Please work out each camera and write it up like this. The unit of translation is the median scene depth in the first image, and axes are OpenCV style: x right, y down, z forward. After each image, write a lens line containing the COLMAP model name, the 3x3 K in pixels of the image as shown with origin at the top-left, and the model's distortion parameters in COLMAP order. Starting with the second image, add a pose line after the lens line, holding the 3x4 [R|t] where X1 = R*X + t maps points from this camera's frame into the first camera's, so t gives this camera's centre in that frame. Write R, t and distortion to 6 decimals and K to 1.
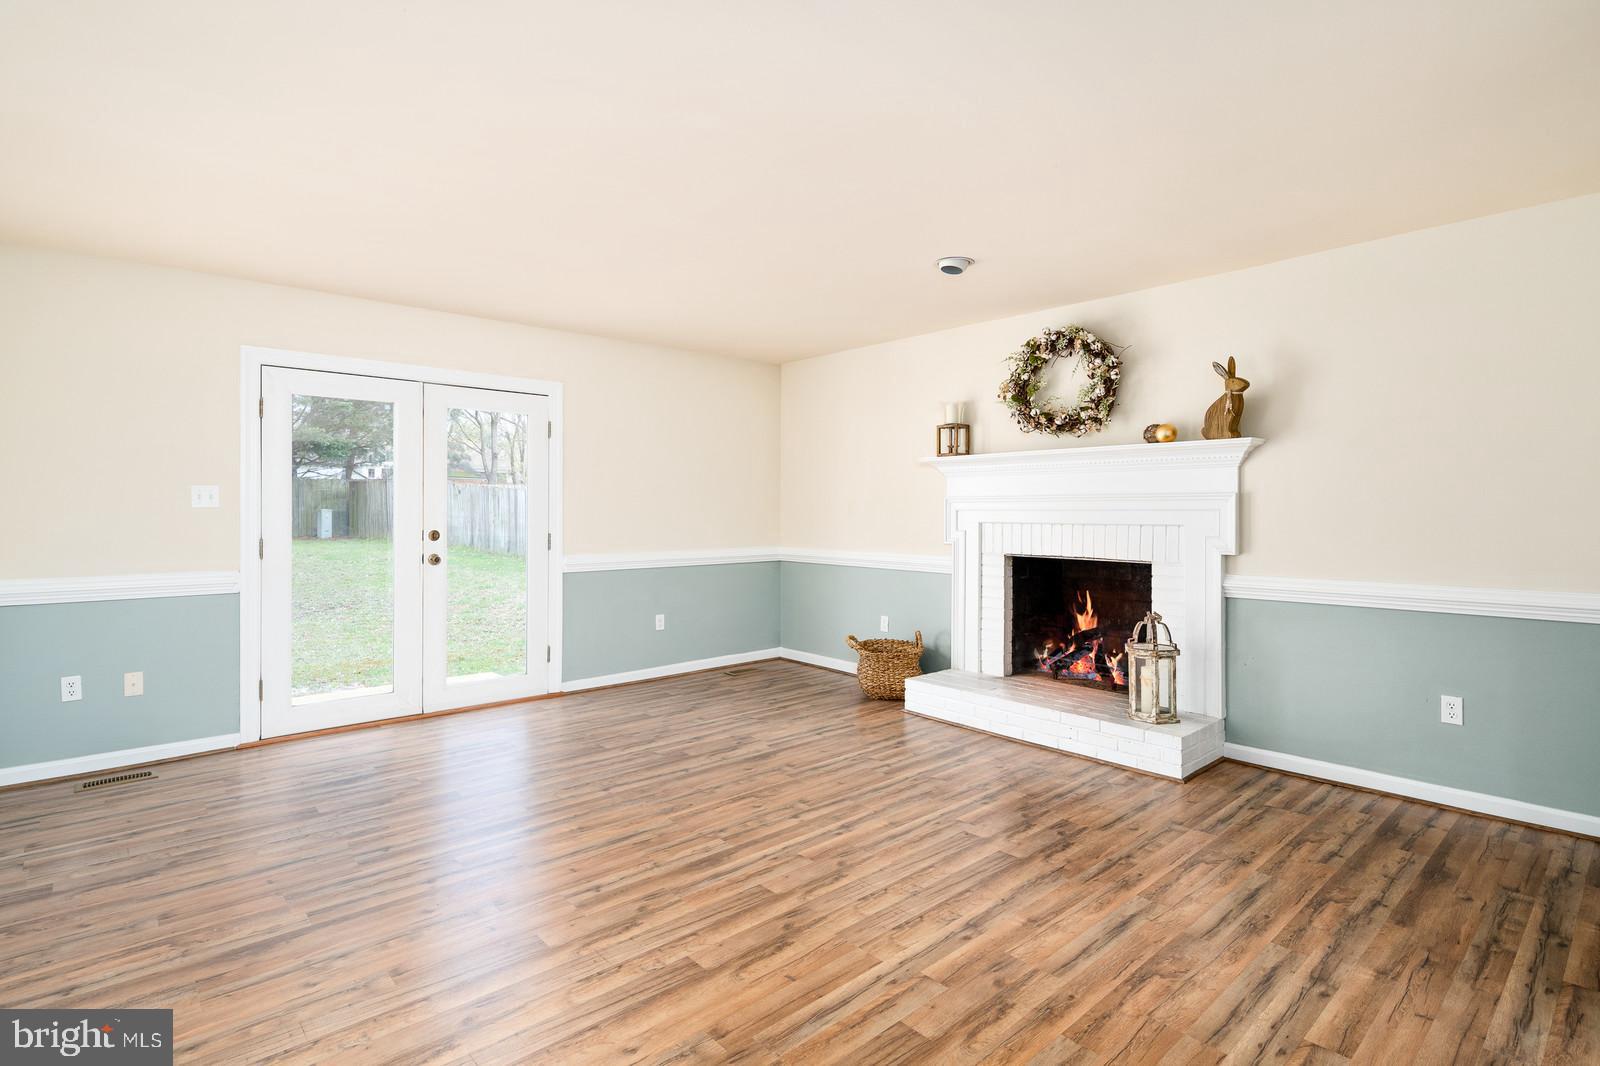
lens RADIAL K [[784.5, 0, 786.7], [0, 784.5, 511.5], [0, 0, 1]] dist [-0.000211, -0.002906]
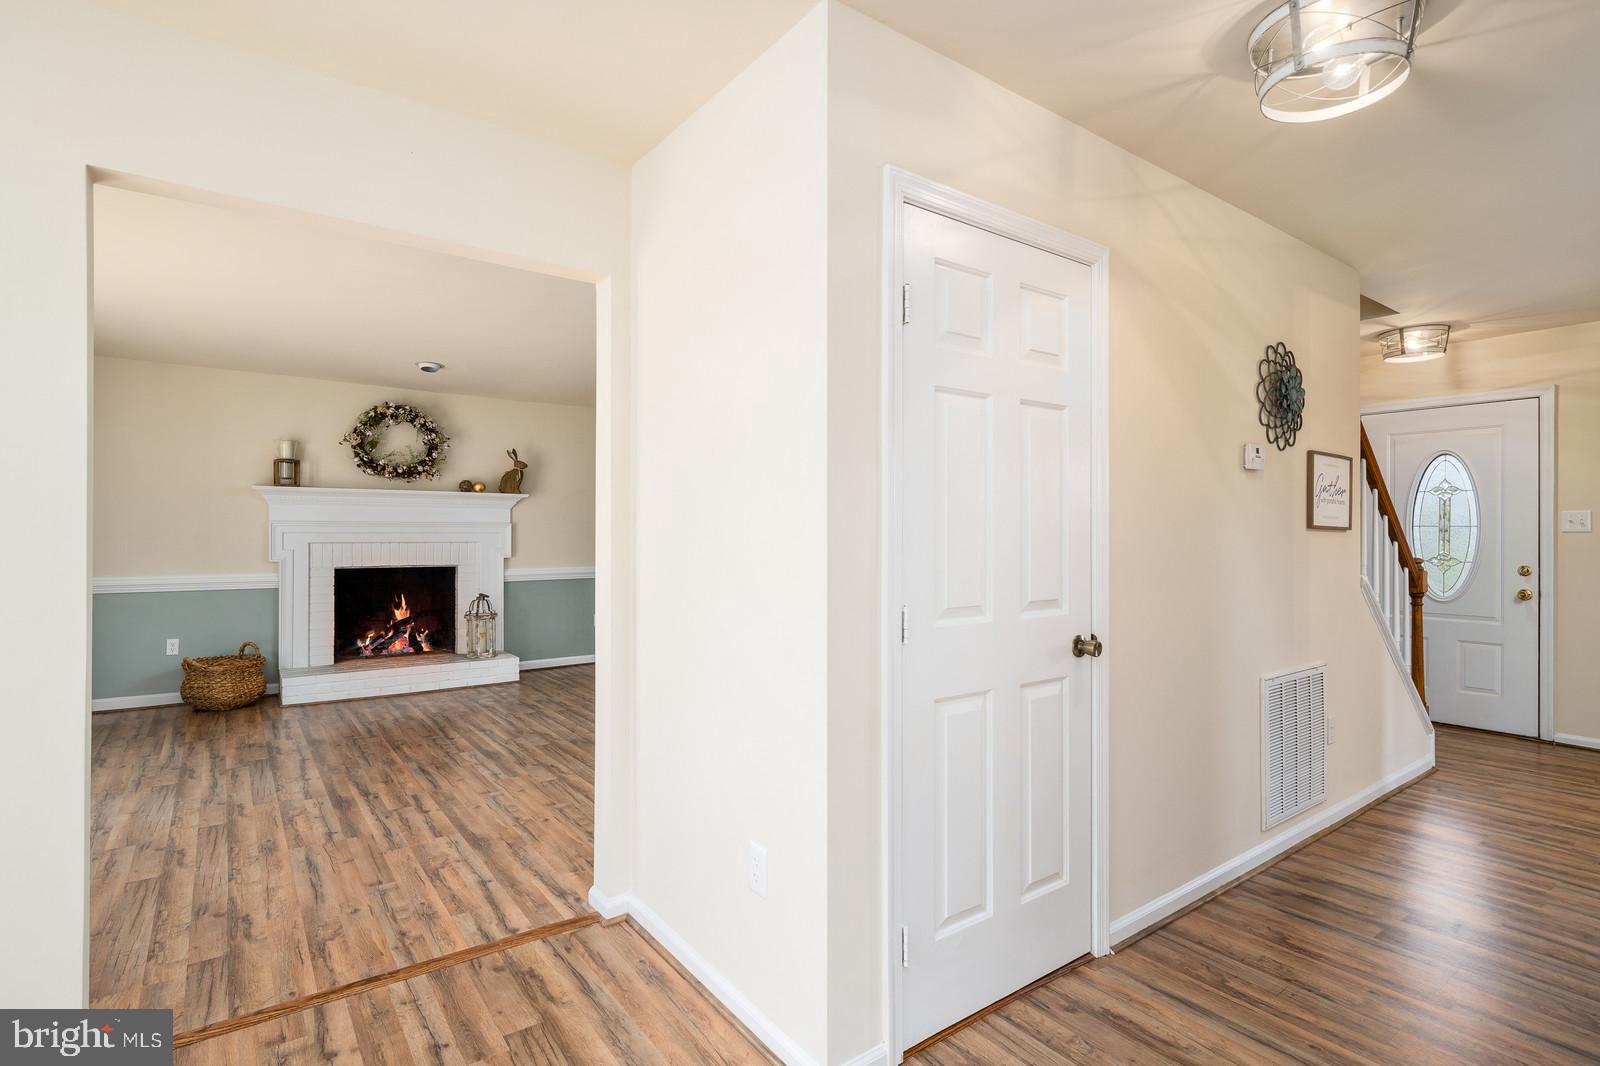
lens RADIAL K [[784.5, 0, 803.9], [0, 784.5, 533.7], [0, 0, 1]] dist [-0.000211, -0.002906]
pose [[0.079383, 0.009739, 0.996797, -0.977055], [0.013965, 0.999843, -0.010881, 0.024718], [-0.996746, 0.014784, 0.079234, 0.162935]]
